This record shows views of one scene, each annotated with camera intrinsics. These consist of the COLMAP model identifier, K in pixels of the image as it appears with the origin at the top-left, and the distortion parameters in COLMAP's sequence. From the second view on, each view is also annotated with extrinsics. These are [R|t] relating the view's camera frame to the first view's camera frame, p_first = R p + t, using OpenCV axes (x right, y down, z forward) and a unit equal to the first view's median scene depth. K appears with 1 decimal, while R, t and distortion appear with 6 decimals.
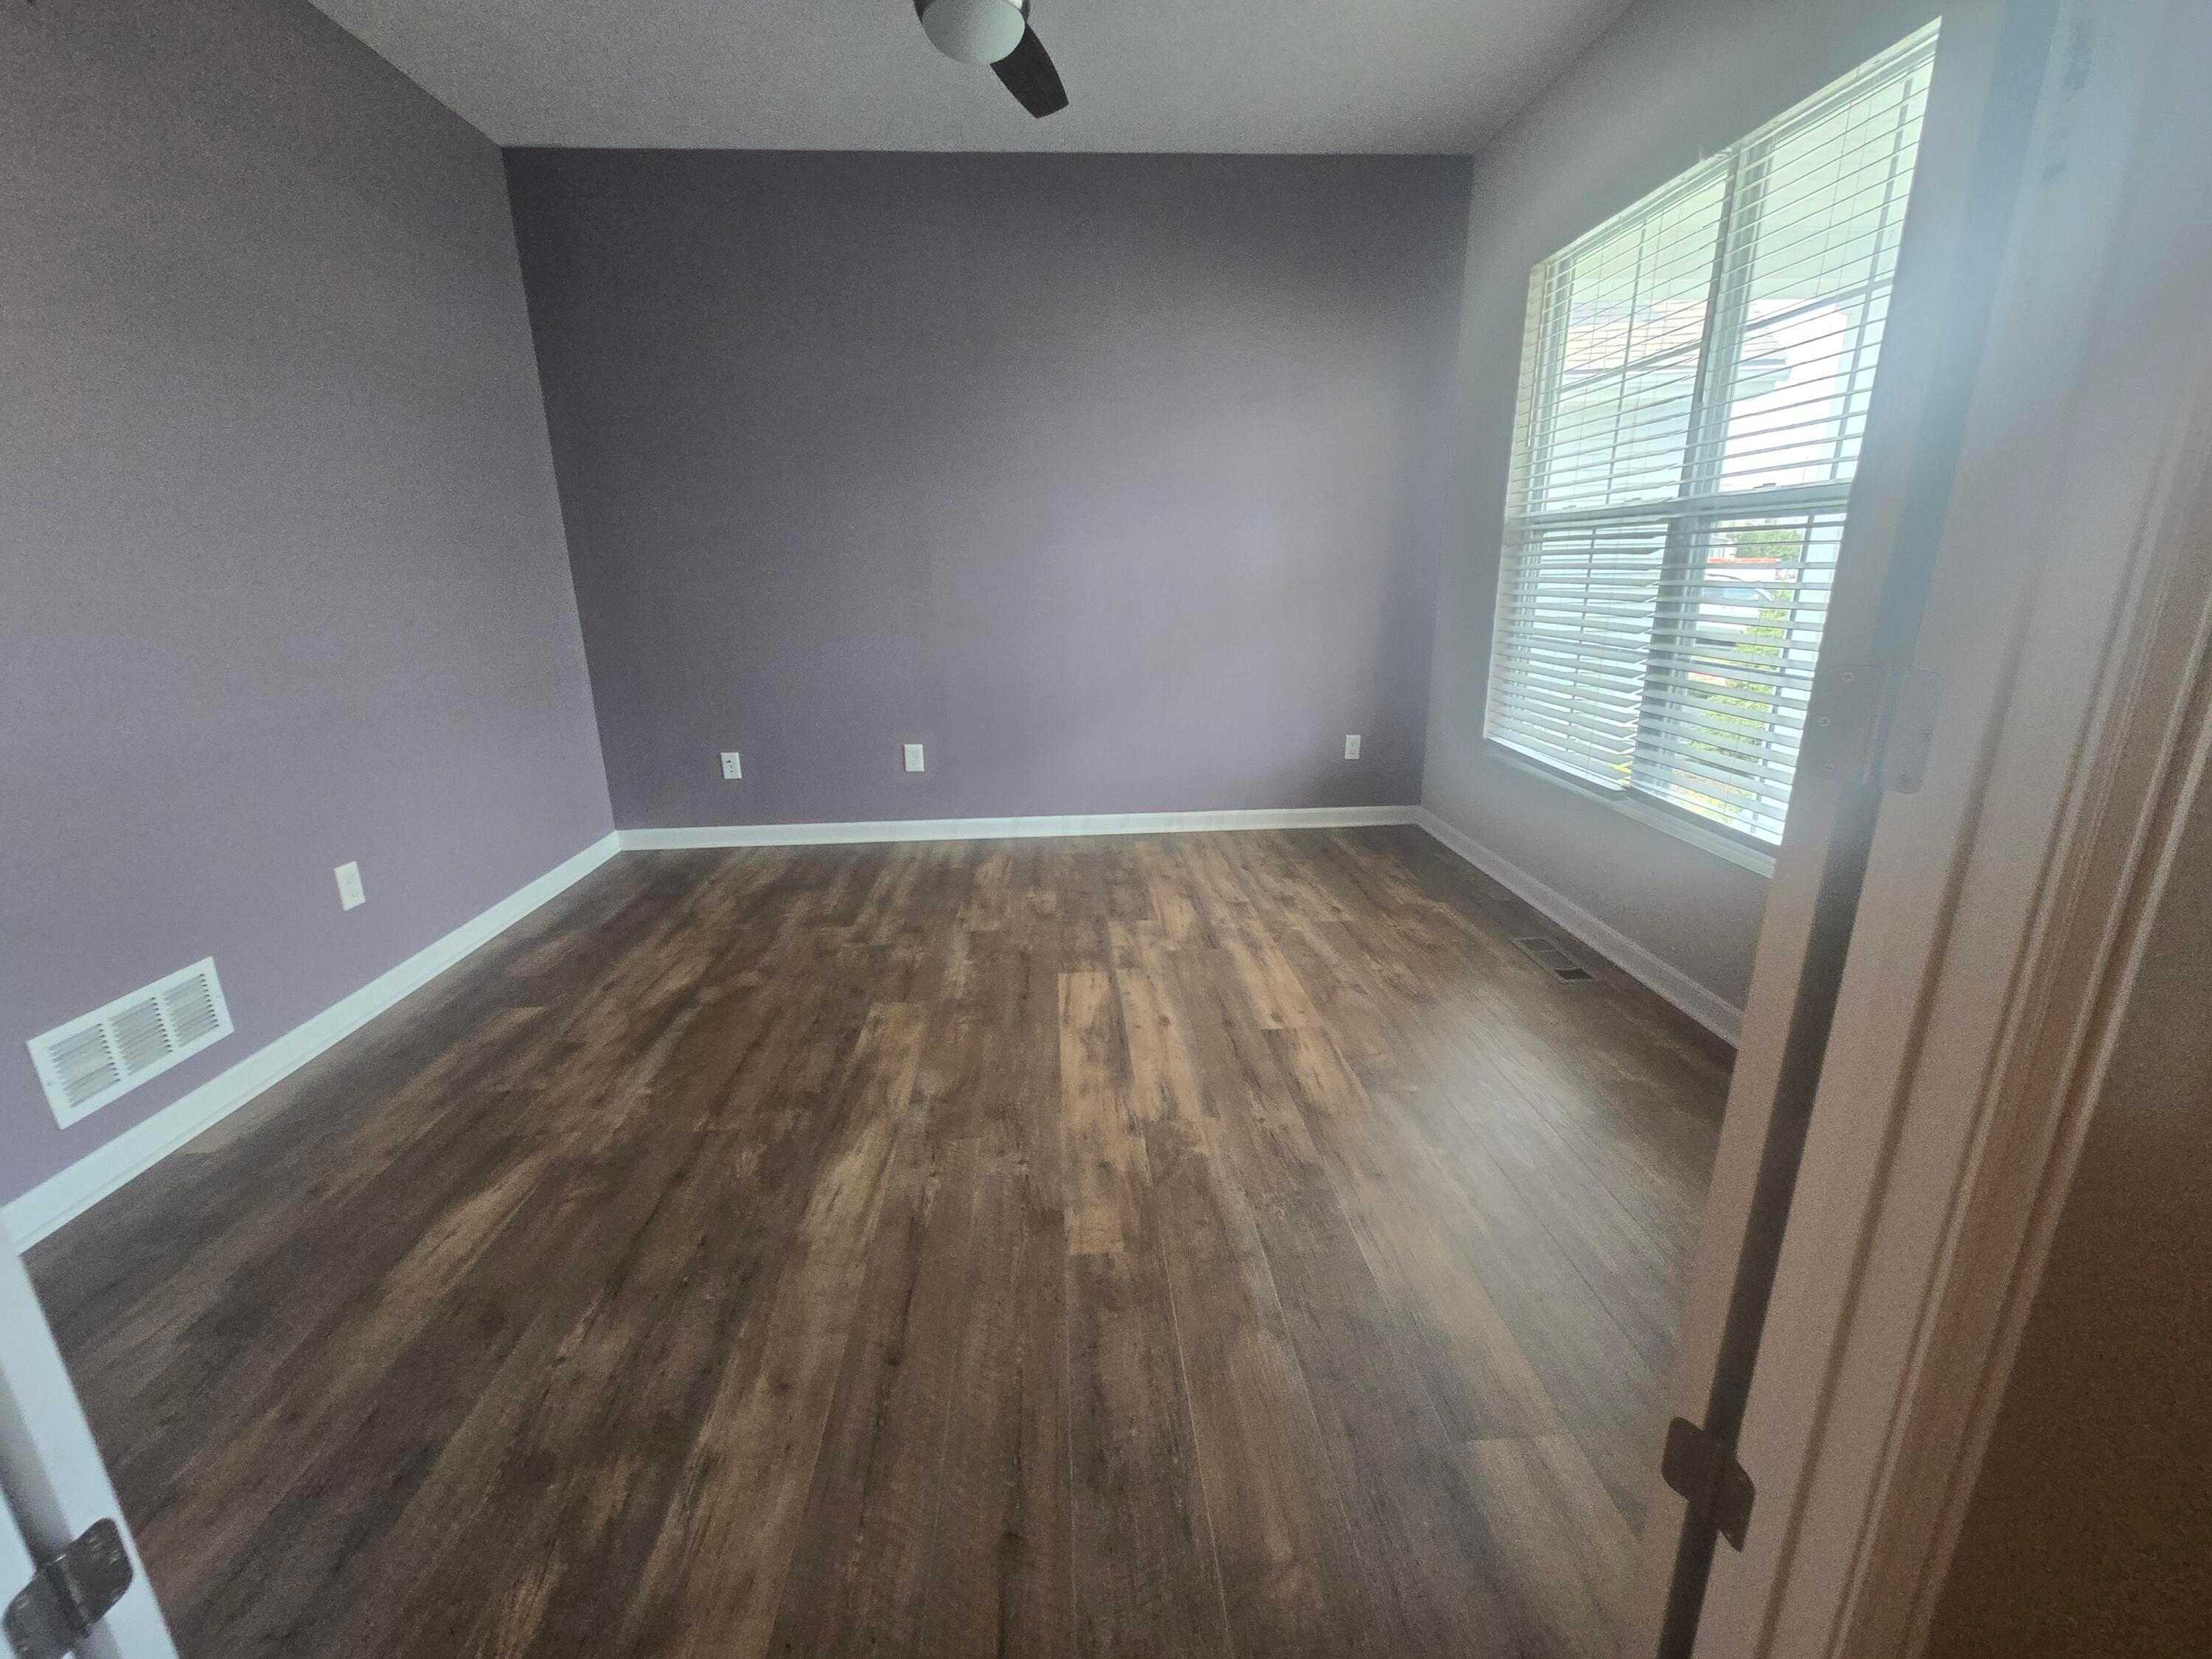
lens RADIAL K [[916.7, 0, 1102.8], [0, 916.7, 828.1], [0, 0, 1]] dist [0.000934, 0.001063]
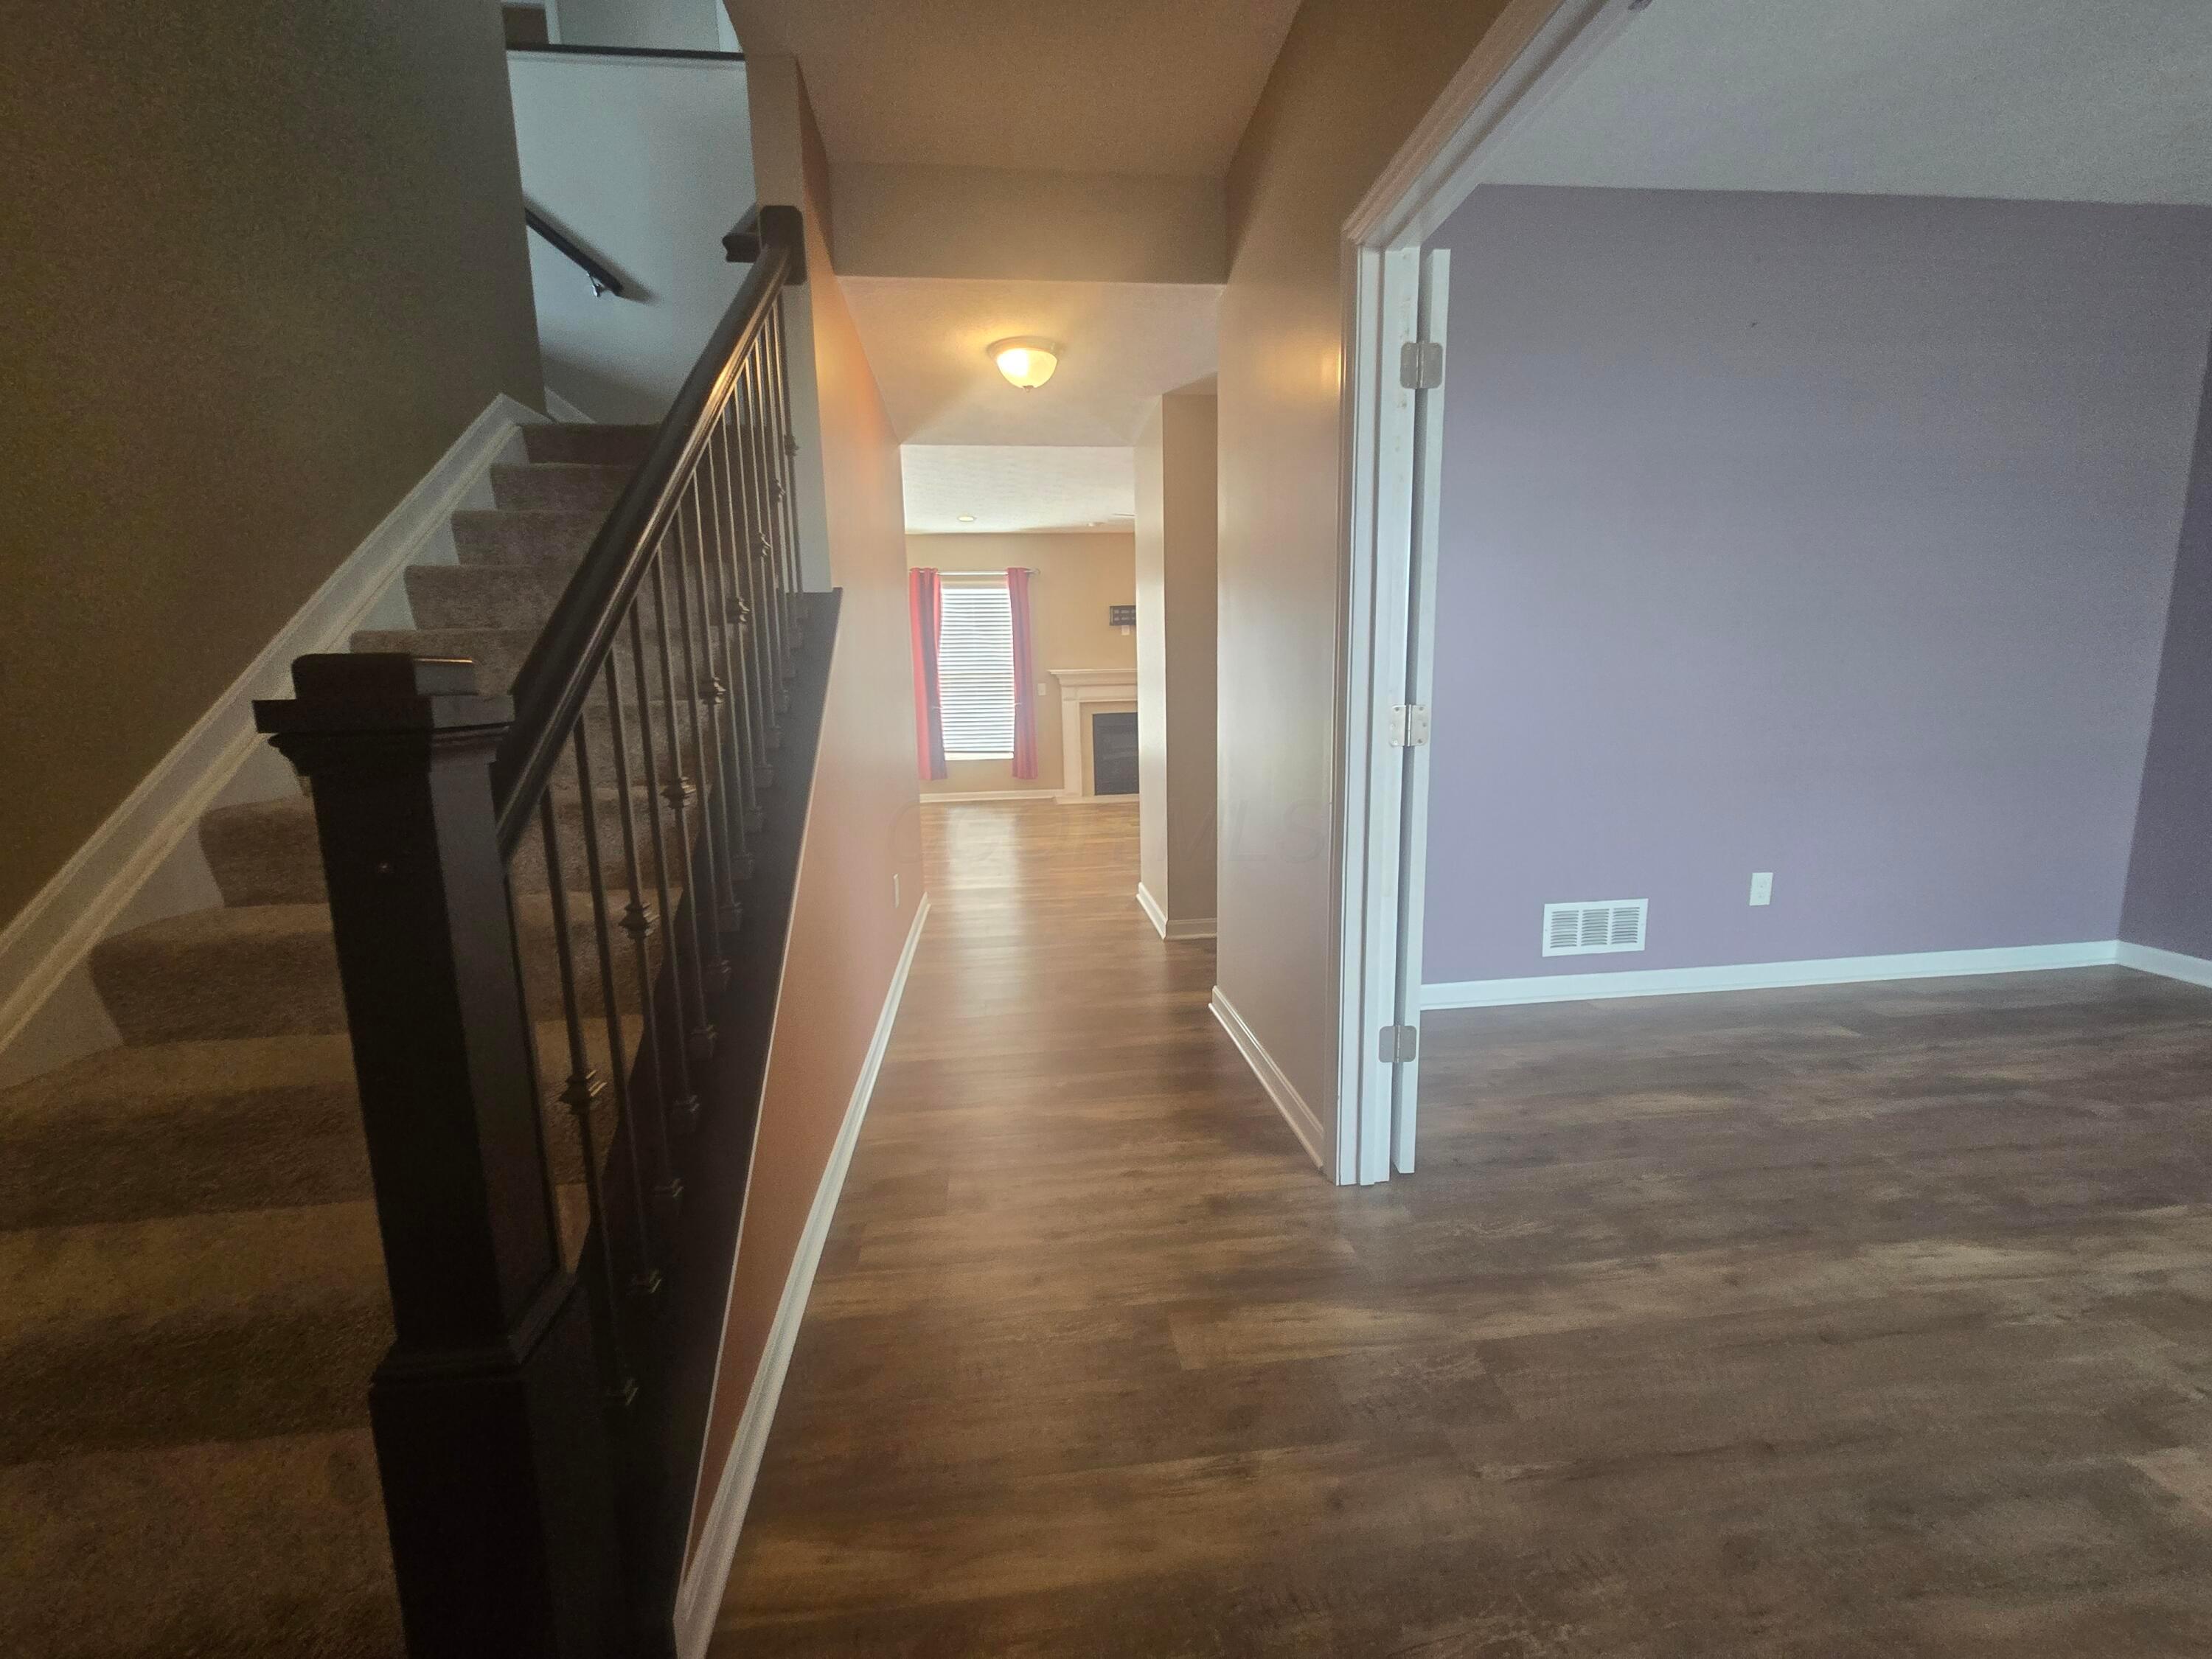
lens RADIAL K [[916.7, 0, 1104.0], [0, 916.7, 823.4], [0, 0, 1]] dist [0.000934, 0.001063]
pose [[0.061100, 0.163846, -0.984592, 0.532738], [-0.249609, 0.957600, 0.143865, 0.025110], [0.966417, 0.236973, 0.099407, -0.085925]]
